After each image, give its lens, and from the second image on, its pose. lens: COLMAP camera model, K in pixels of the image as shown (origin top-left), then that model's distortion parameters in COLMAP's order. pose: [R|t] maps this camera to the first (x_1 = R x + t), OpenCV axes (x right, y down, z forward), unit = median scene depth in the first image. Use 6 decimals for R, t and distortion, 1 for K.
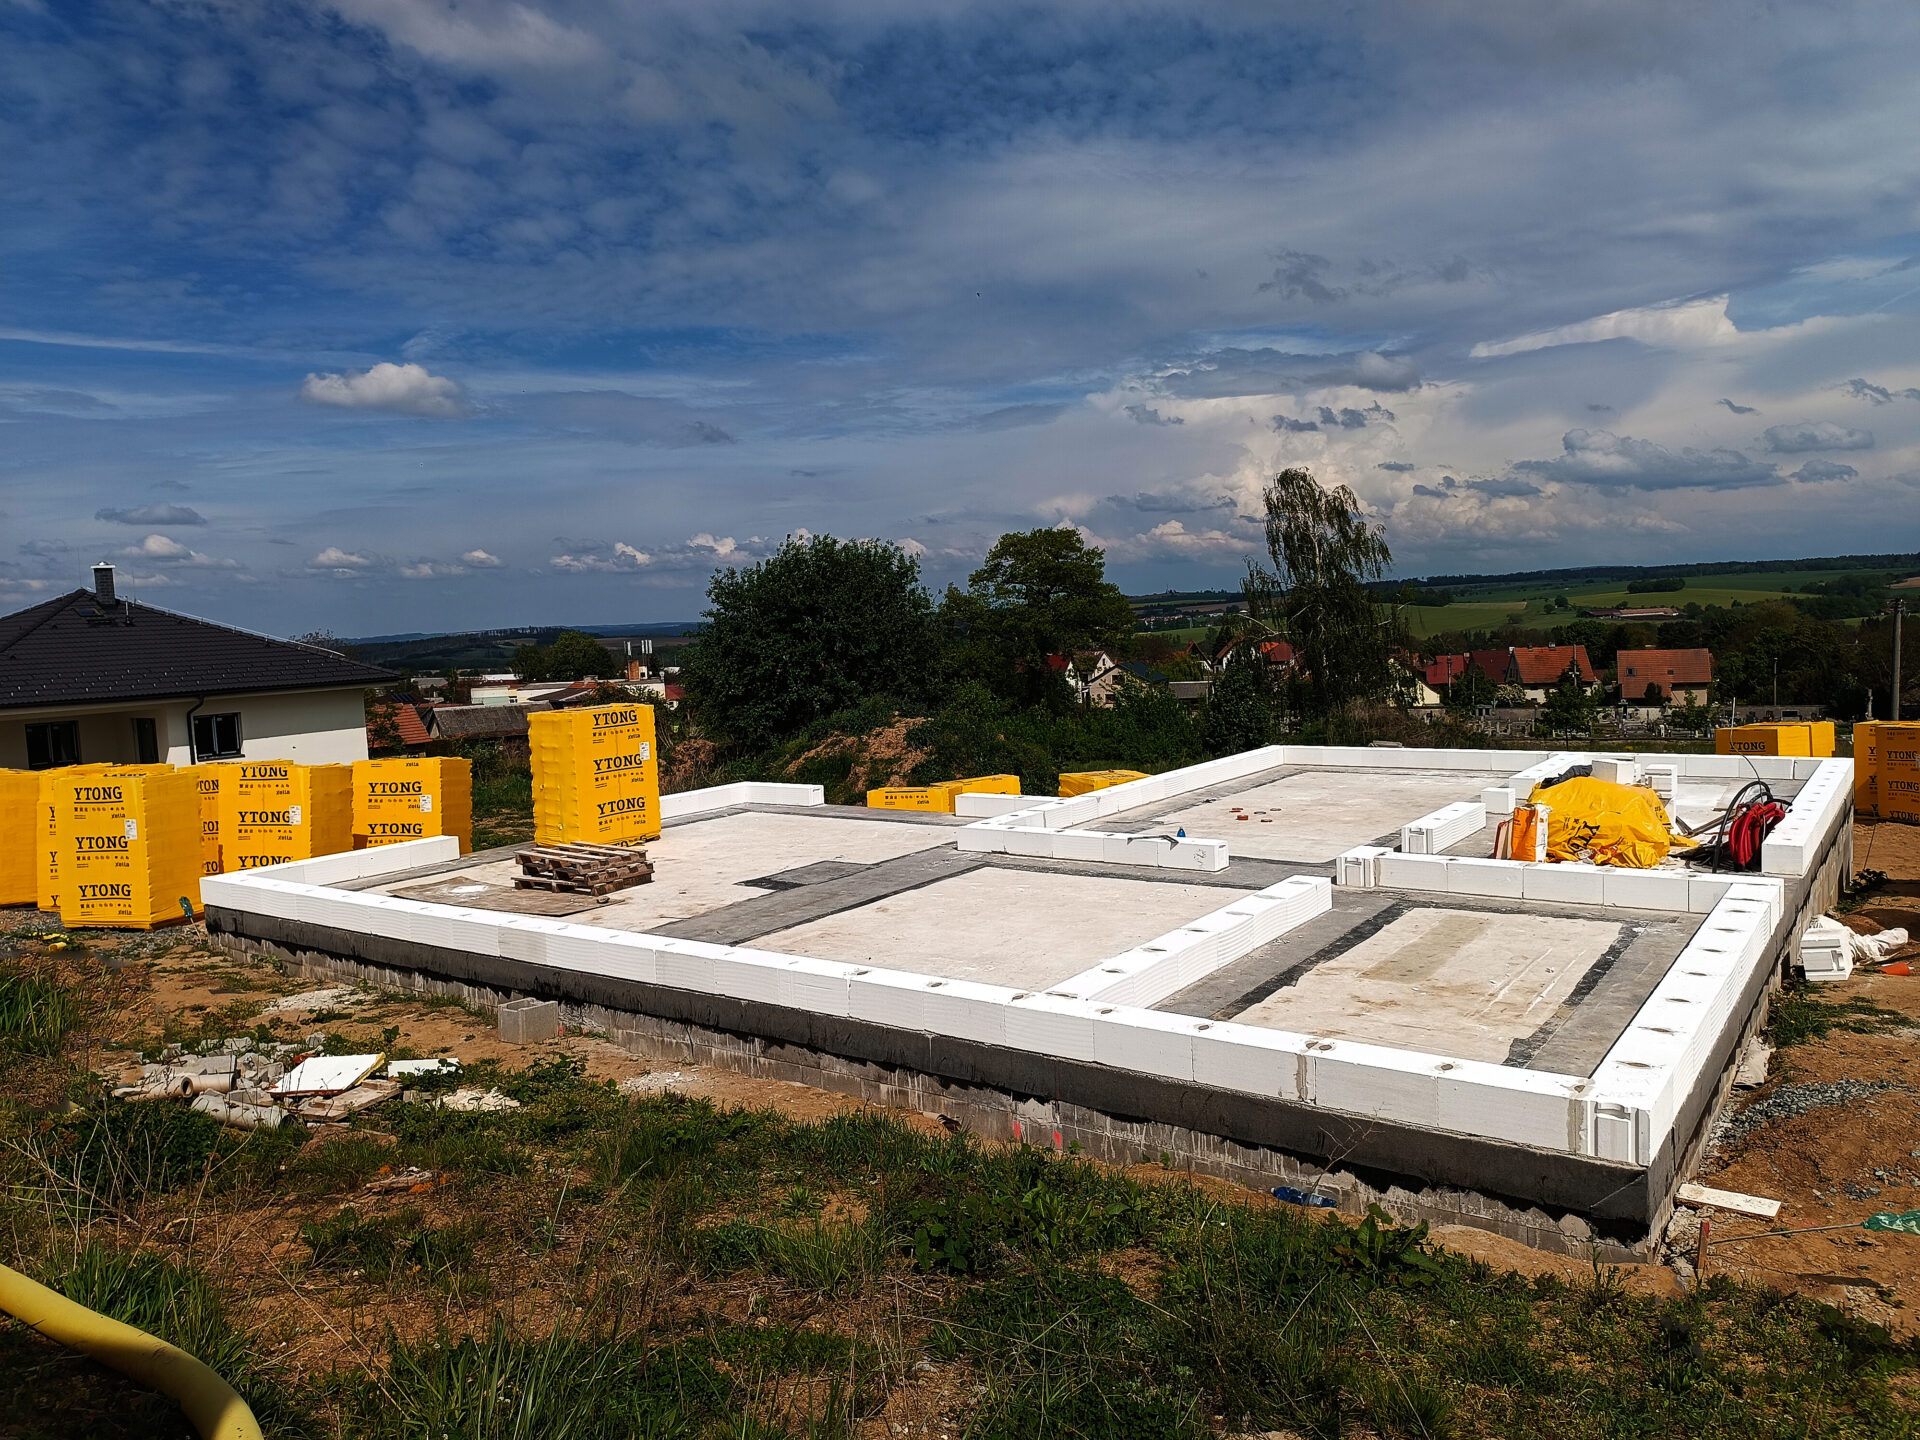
lens RADIAL K [[1365.9, 0, 949.6], [0, 1365.9, 747.1], [0, 0, 1]] dist [0.078428, -0.153192]
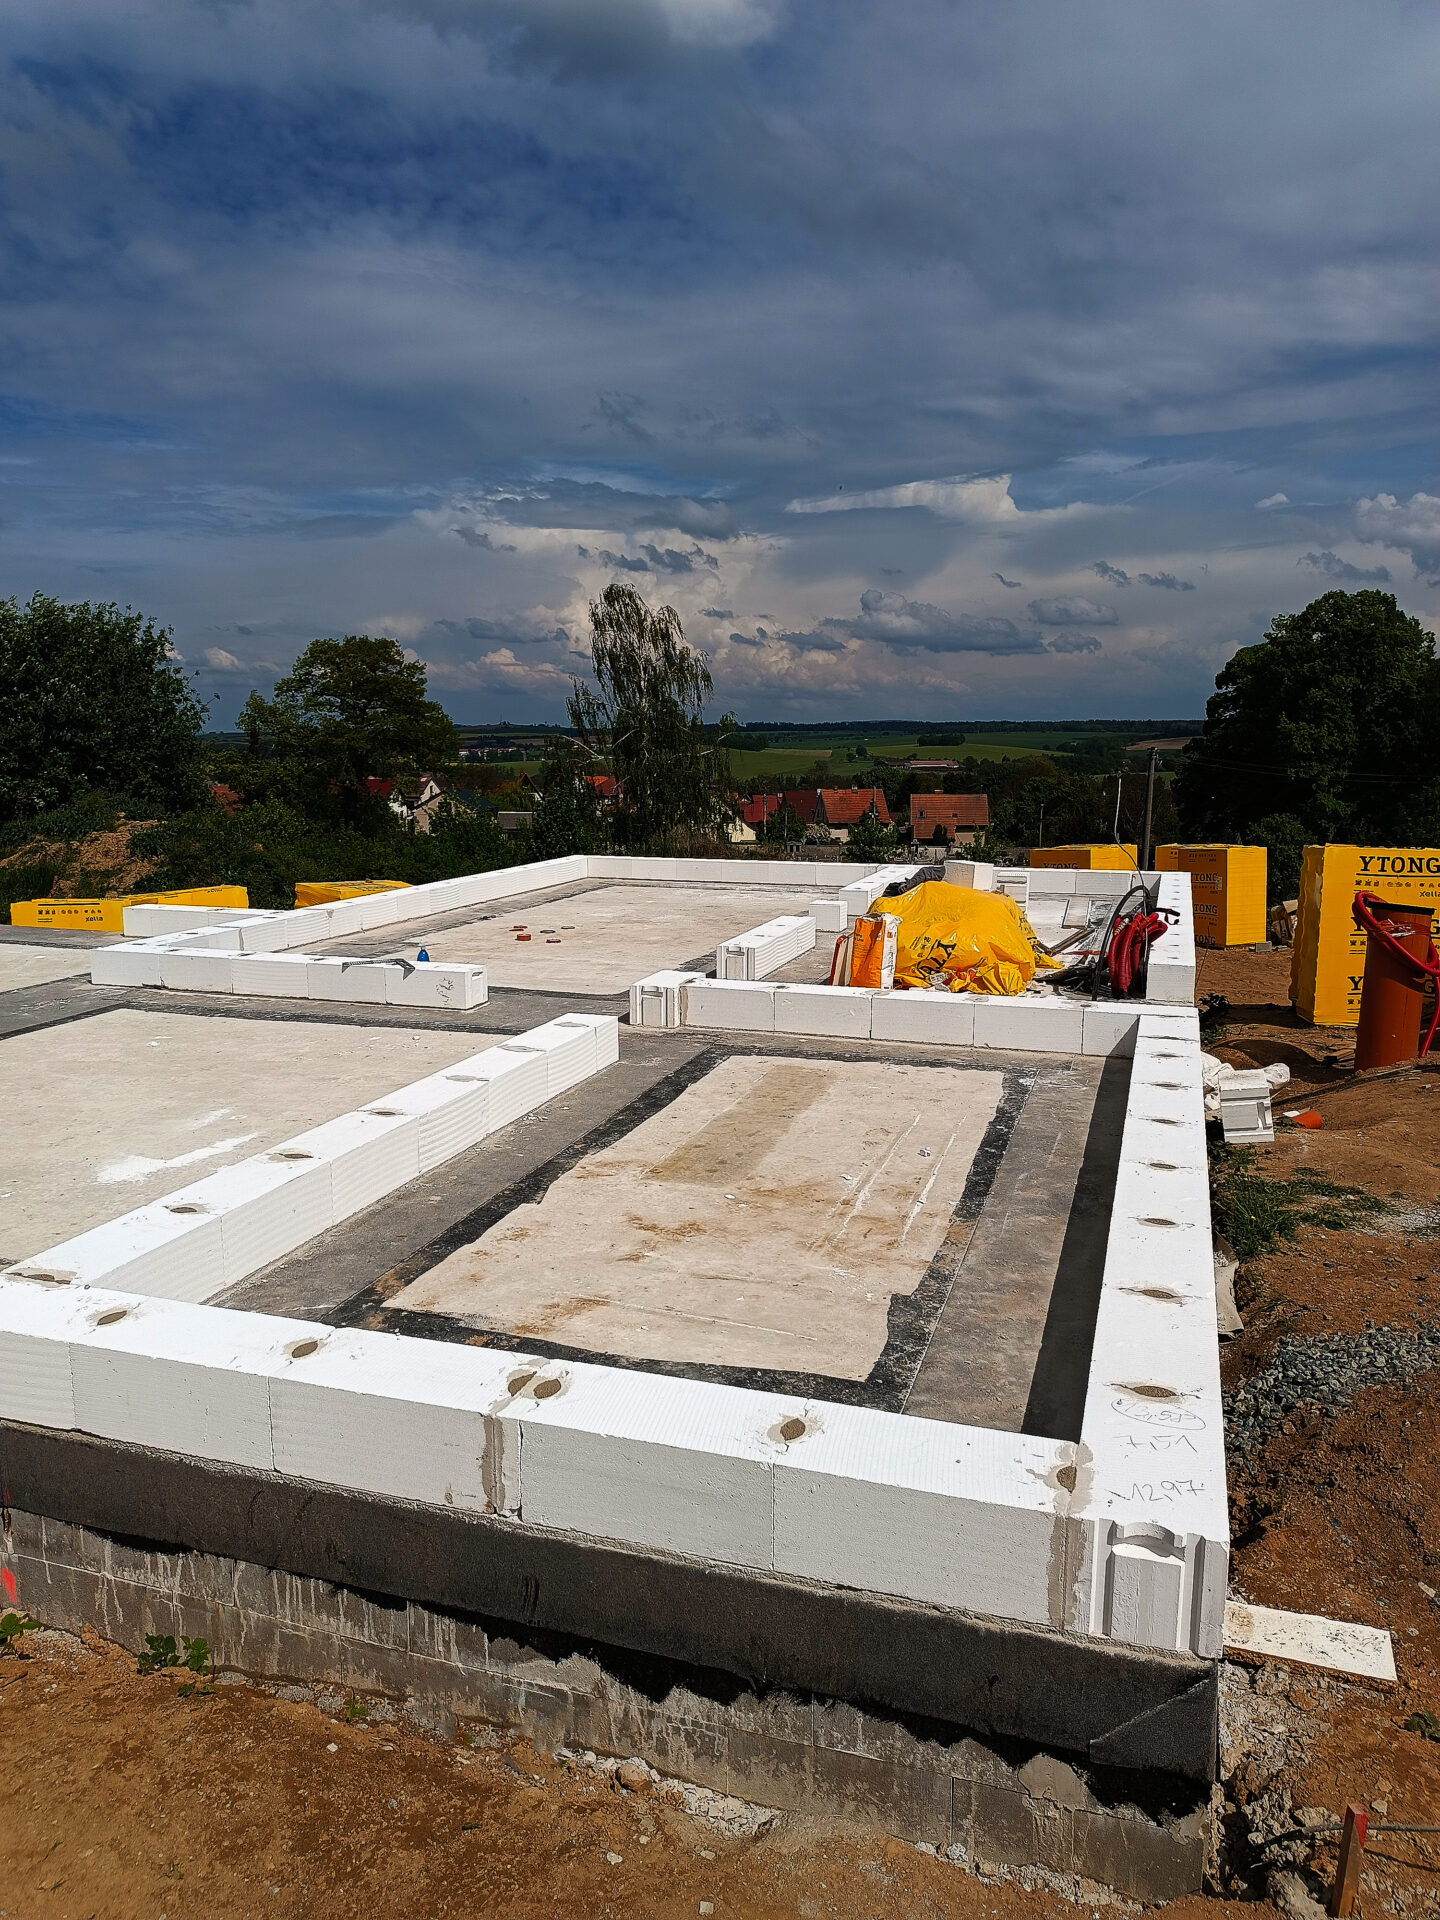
lens RADIAL K [[1354.7, 0, 719.9], [0, 1354.7, 964.3], [0, 0, 1]] dist [0.118687, -0.235426]
pose [[0.950309, -0.006152, 0.311247, 0.095412], [-0.012882, 0.998171, 0.059060, 0.023629], [-0.311041, -0.060134, 0.948492, 0.283302]]
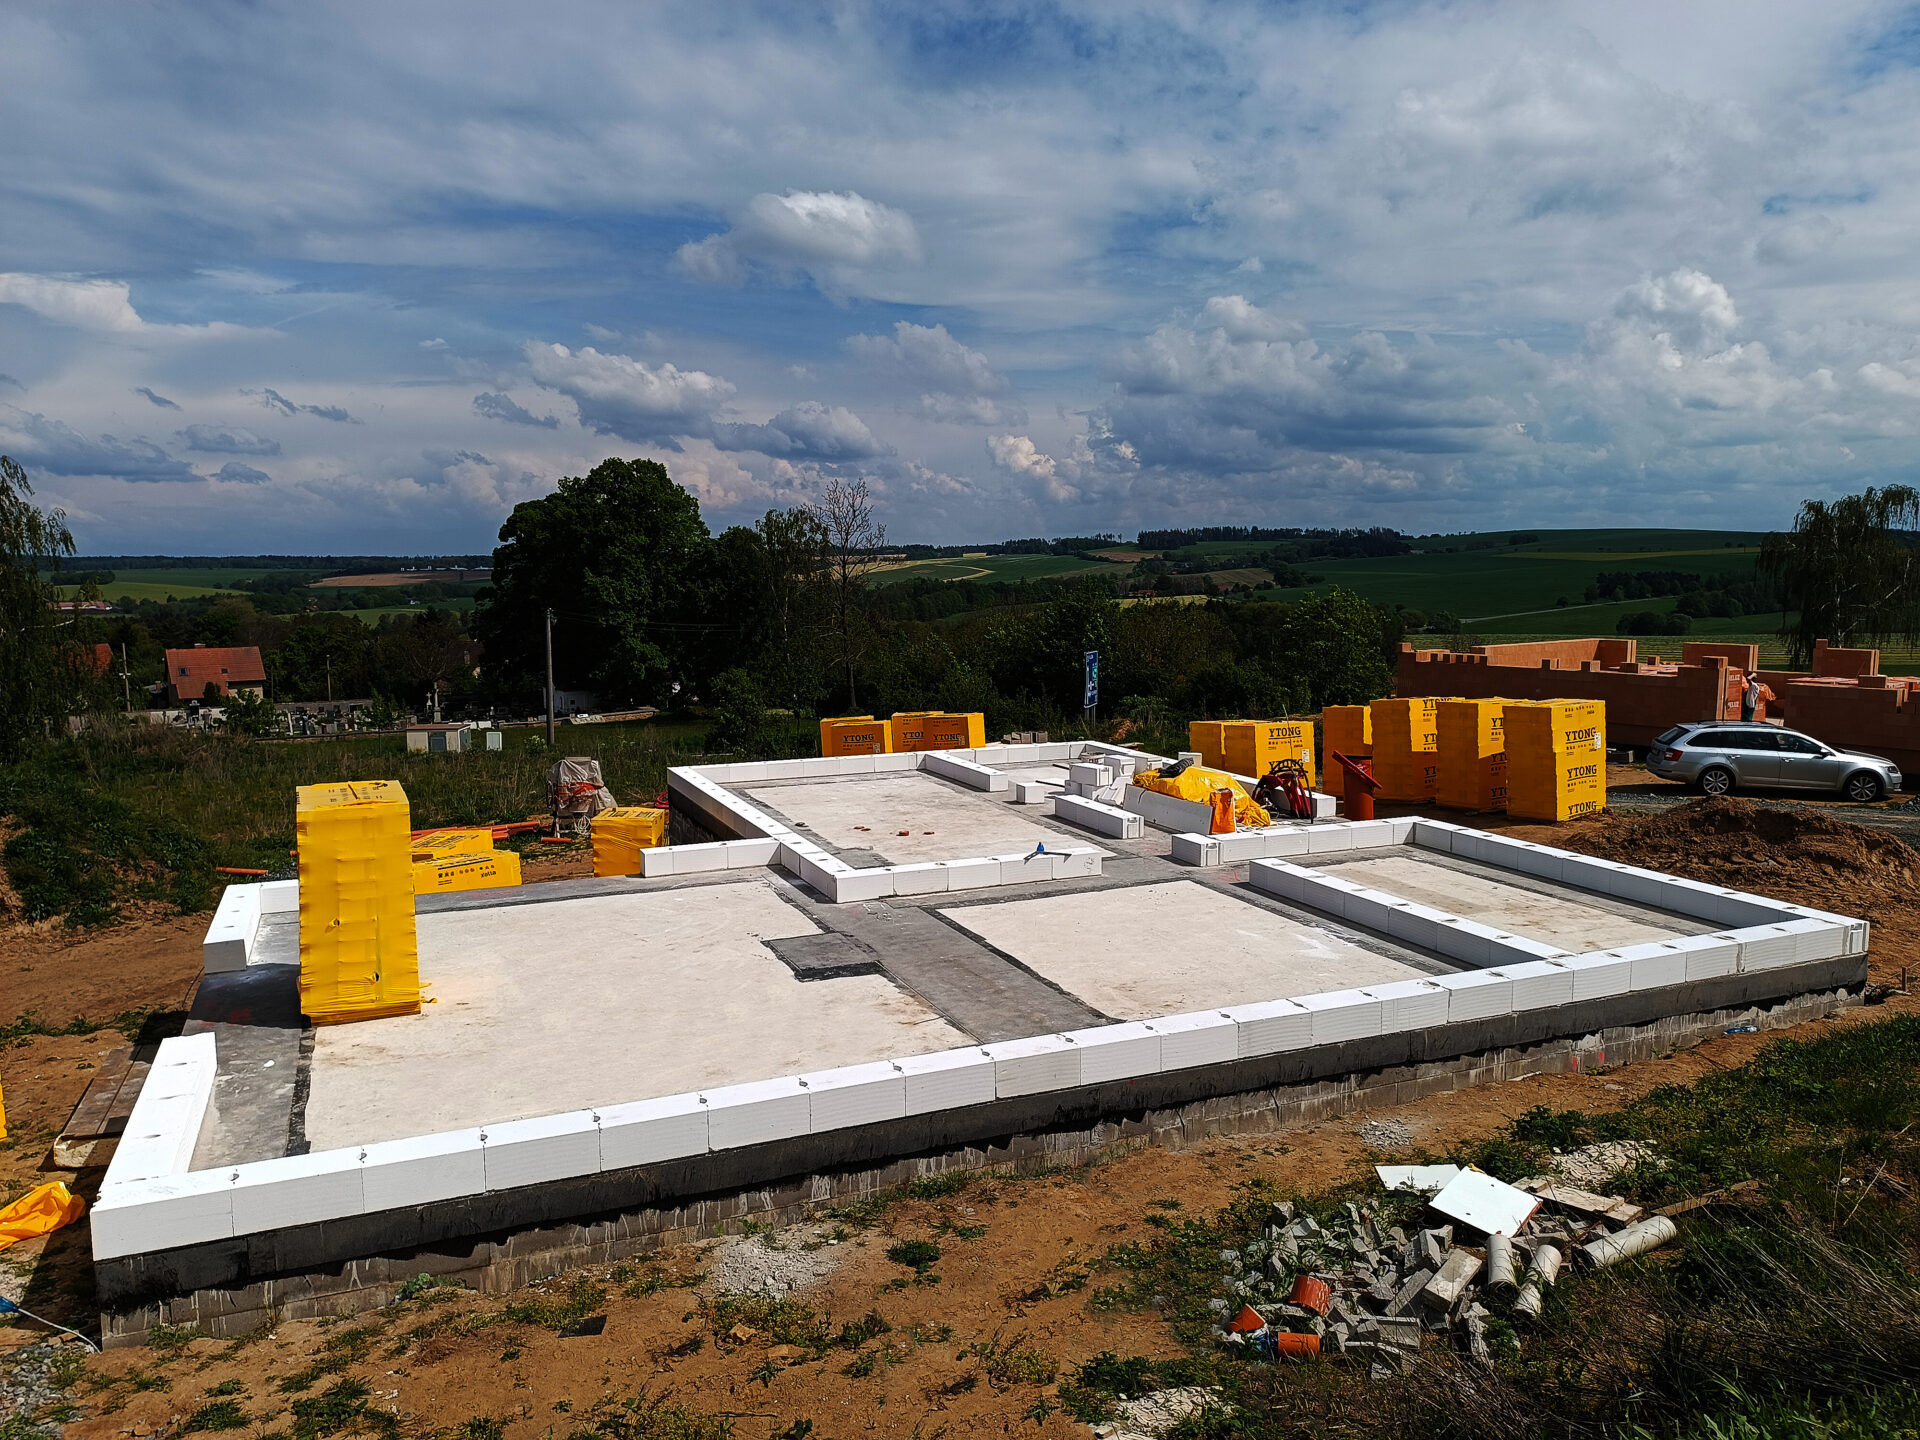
lens RADIAL K [[1366.1, 0, 961.9], [0, 1366.1, 722.1], [0, 0, 1]] dist [0.044906, -0.056408]
pose [[0.502147, -0.052143, 0.863209, -0.820237], [0.063996, 0.997684, 0.023038, -0.071781], [-0.862411, 0.043673, 0.504321, 0.486496]]
